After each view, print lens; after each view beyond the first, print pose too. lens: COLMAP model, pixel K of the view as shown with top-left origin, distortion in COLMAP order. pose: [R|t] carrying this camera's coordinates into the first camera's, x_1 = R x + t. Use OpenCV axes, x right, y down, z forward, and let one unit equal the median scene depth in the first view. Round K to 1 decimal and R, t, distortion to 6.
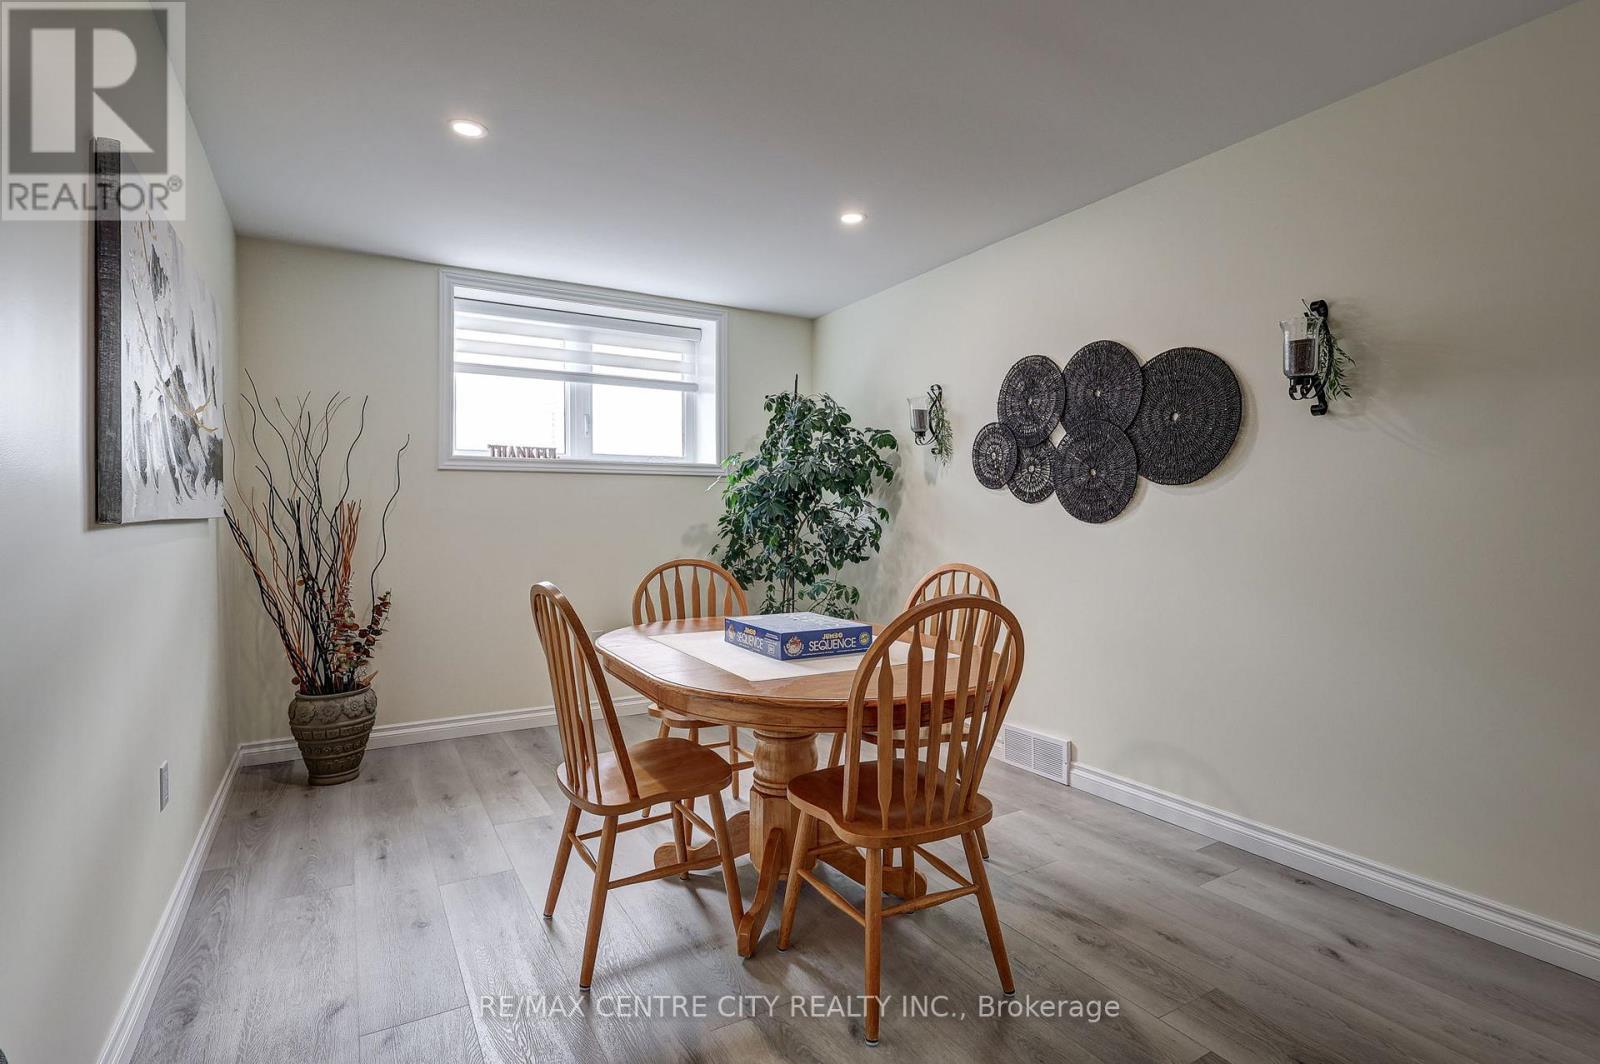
lens RADIAL K [[743.1, 0, 806.7], [0, 743.1, 525.1], [0, 0, 1]] dist [0.000066, 0.000066]
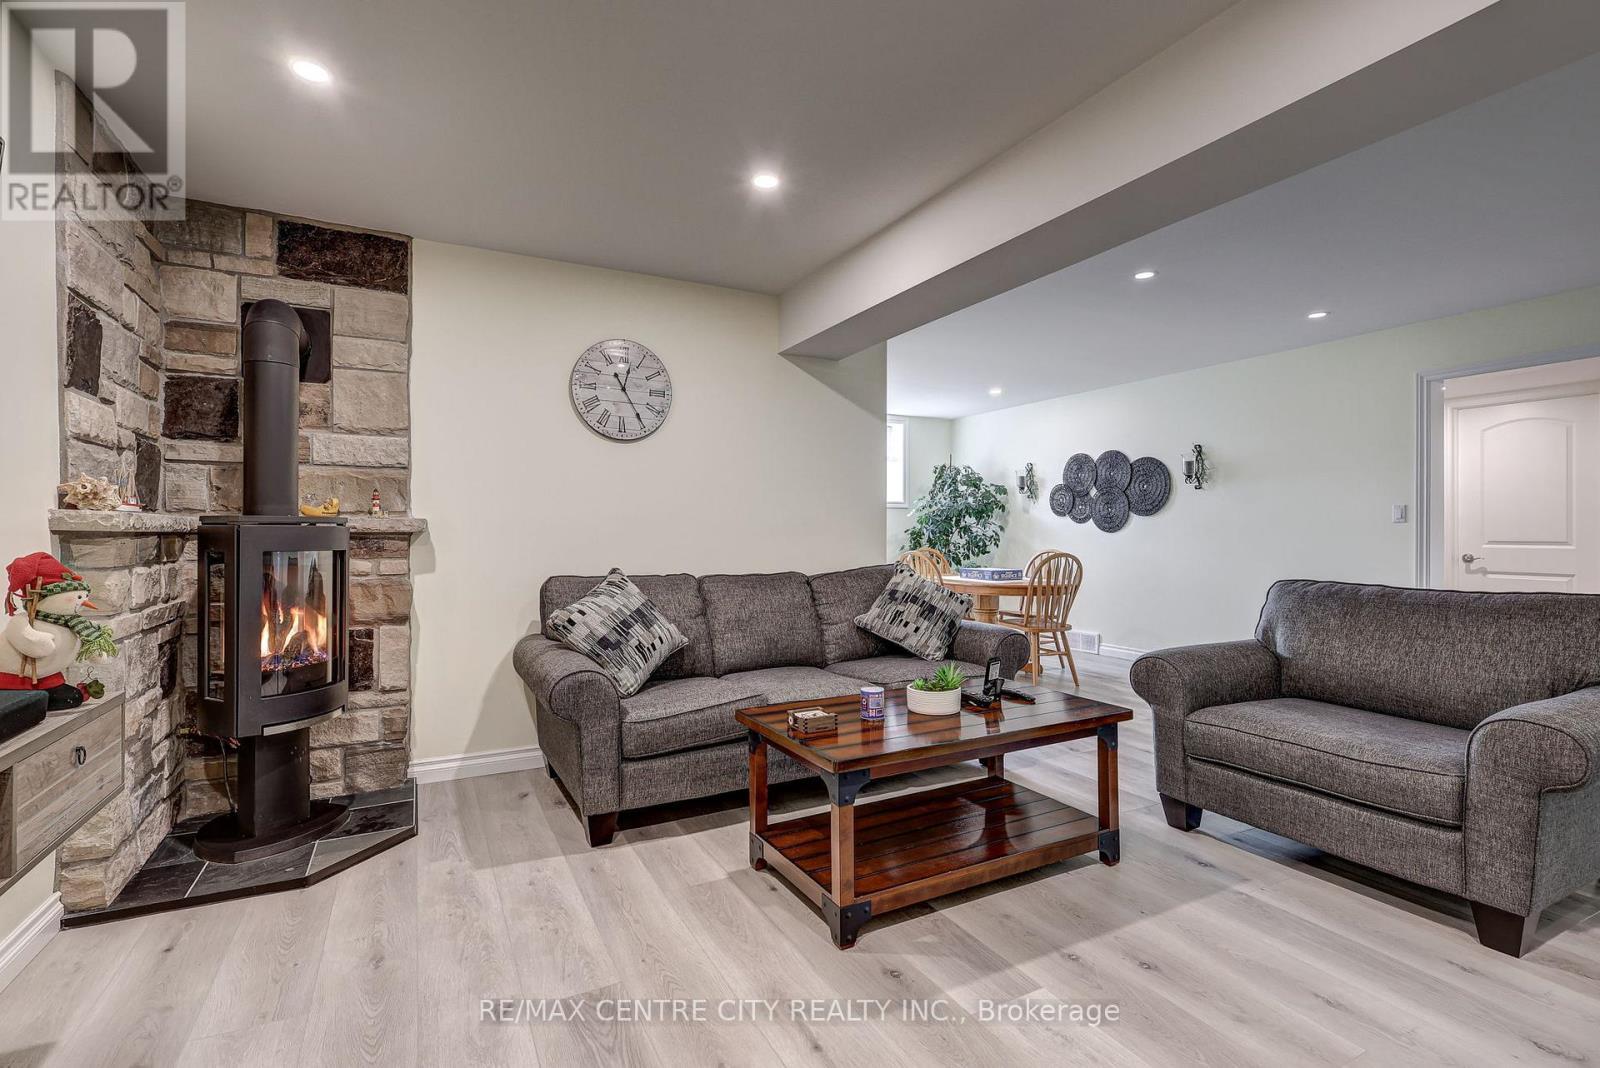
lens RADIAL K [[743.1, 0, 793.6], [0, 743.1, 534.5], [0, 0, 1]] dist [0.000066, 0.000066]
pose [[0.998811, 0.003681, -0.048613, -0.388451], [-0.004257, 0.999922, -0.011760, 0.029168], [0.048566, 0.011953, 0.998748, -1.092968]]
